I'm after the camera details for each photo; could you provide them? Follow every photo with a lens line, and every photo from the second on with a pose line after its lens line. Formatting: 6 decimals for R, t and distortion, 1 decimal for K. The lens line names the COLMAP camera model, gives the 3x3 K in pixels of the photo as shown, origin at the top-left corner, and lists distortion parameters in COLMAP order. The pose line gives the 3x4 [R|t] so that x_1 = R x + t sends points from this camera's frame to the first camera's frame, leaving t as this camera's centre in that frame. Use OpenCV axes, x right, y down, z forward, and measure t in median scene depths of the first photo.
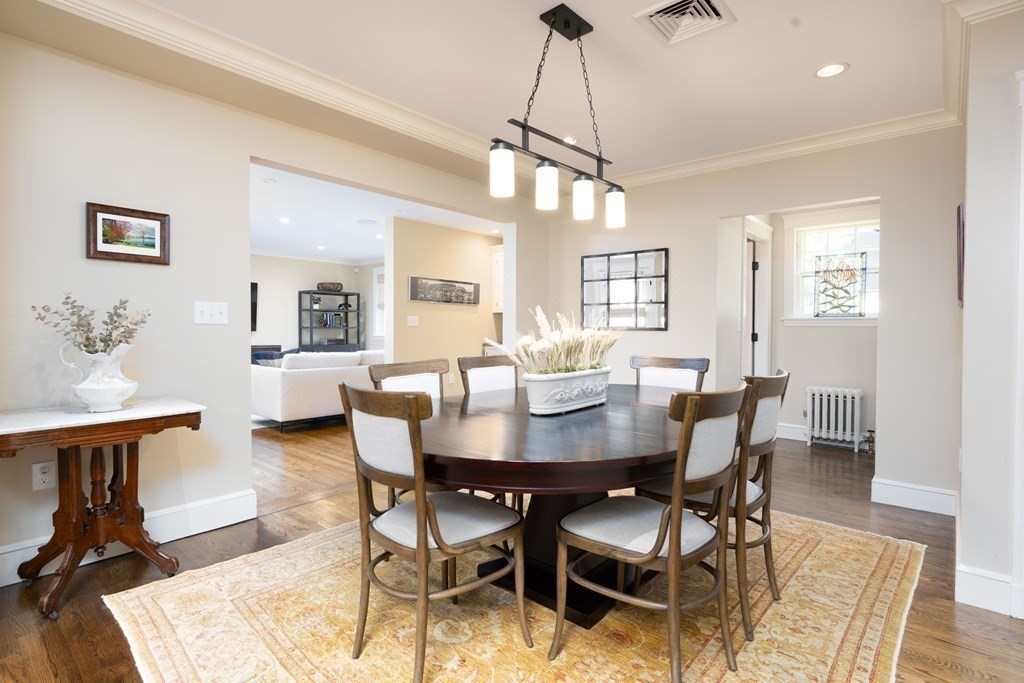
lens RADIAL K [[510.5, 0, 511.9], [0, 510.5, 335.4], [0, 0, 1]] dist [-0.000688, -0.000139]
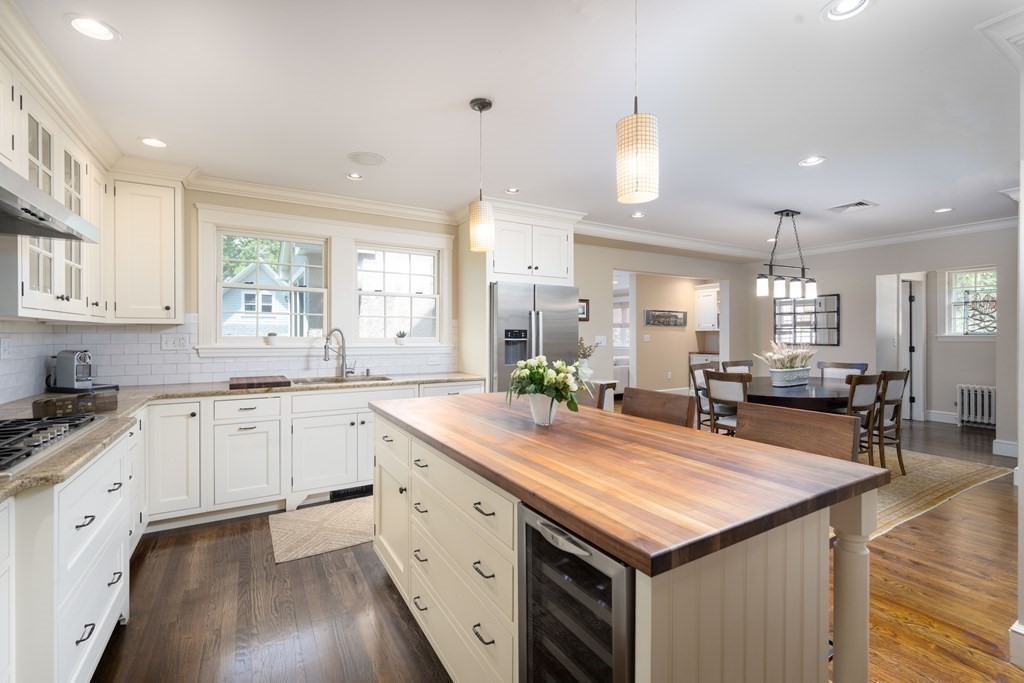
lens RADIAL K [[446.5, 0, 510.5], [0, 446.5, 336.1], [0, 0, 1]] dist [0.000290, -0.000236]
pose [[0.946091, -0.008932, -0.323777, -0.213793], [0.004690, 0.999893, -0.013879, -0.025600], [0.323866, 0.011612, 0.946032, -0.646366]]
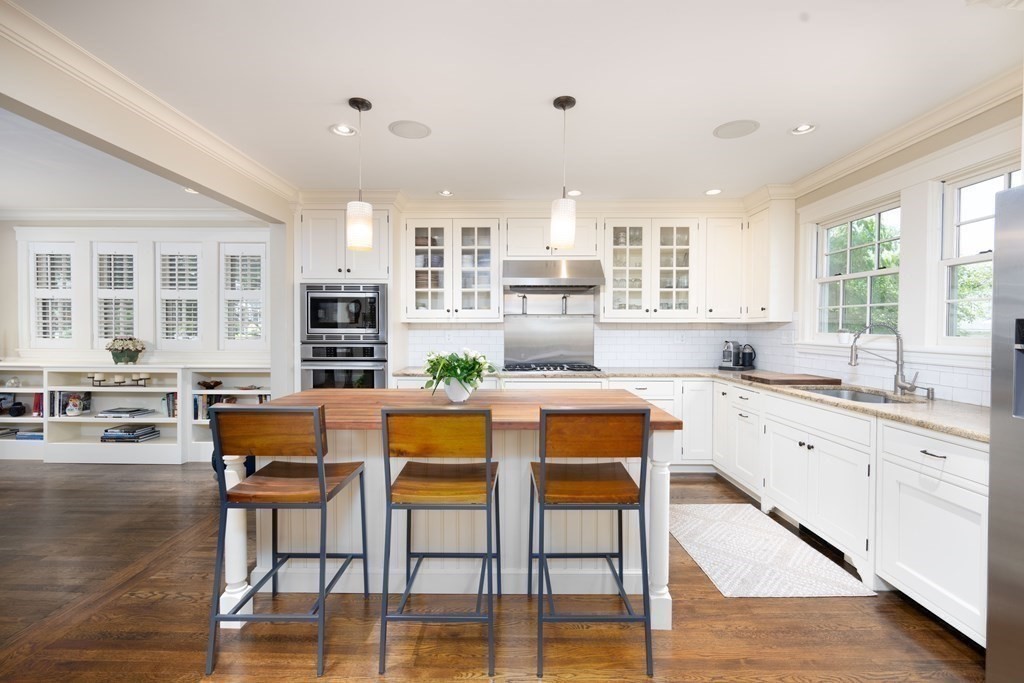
lens RADIAL K [[446.5, 0, 510.5], [0, 446.5, 336.1], [0, 0, 1]] dist [0.000290, -0.000236]
pose [[-0.761235, -0.001533, -0.648474, -0.020269], [-0.019779, 0.999587, 0.020855, -0.038620], [0.648174, 0.028702, -0.760951, 0.217443]]
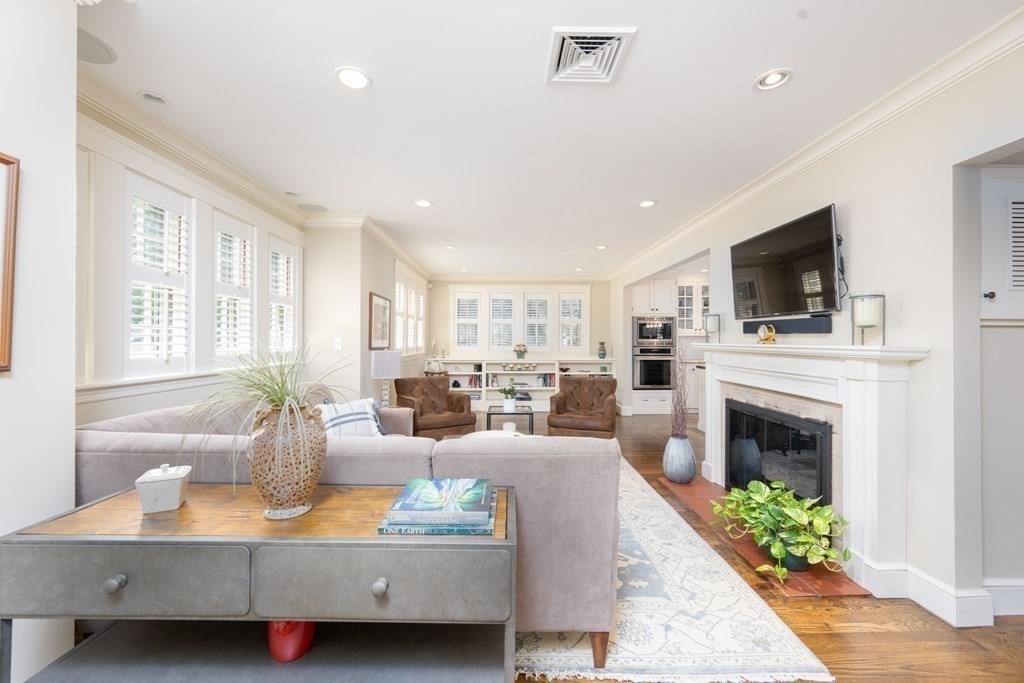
lens RADIAL K [[399.4, 0, 512.0], [0, 399.4, 341.5], [0, 0, 1]] dist [-0.003058, -0.000152]
pose [[-0.744991, -0.008772, -0.667017, 1.121147], [-0.015258, 0.999876, 0.003892, -0.016358], [0.666901, 0.013077, -0.745032, 0.114565]]
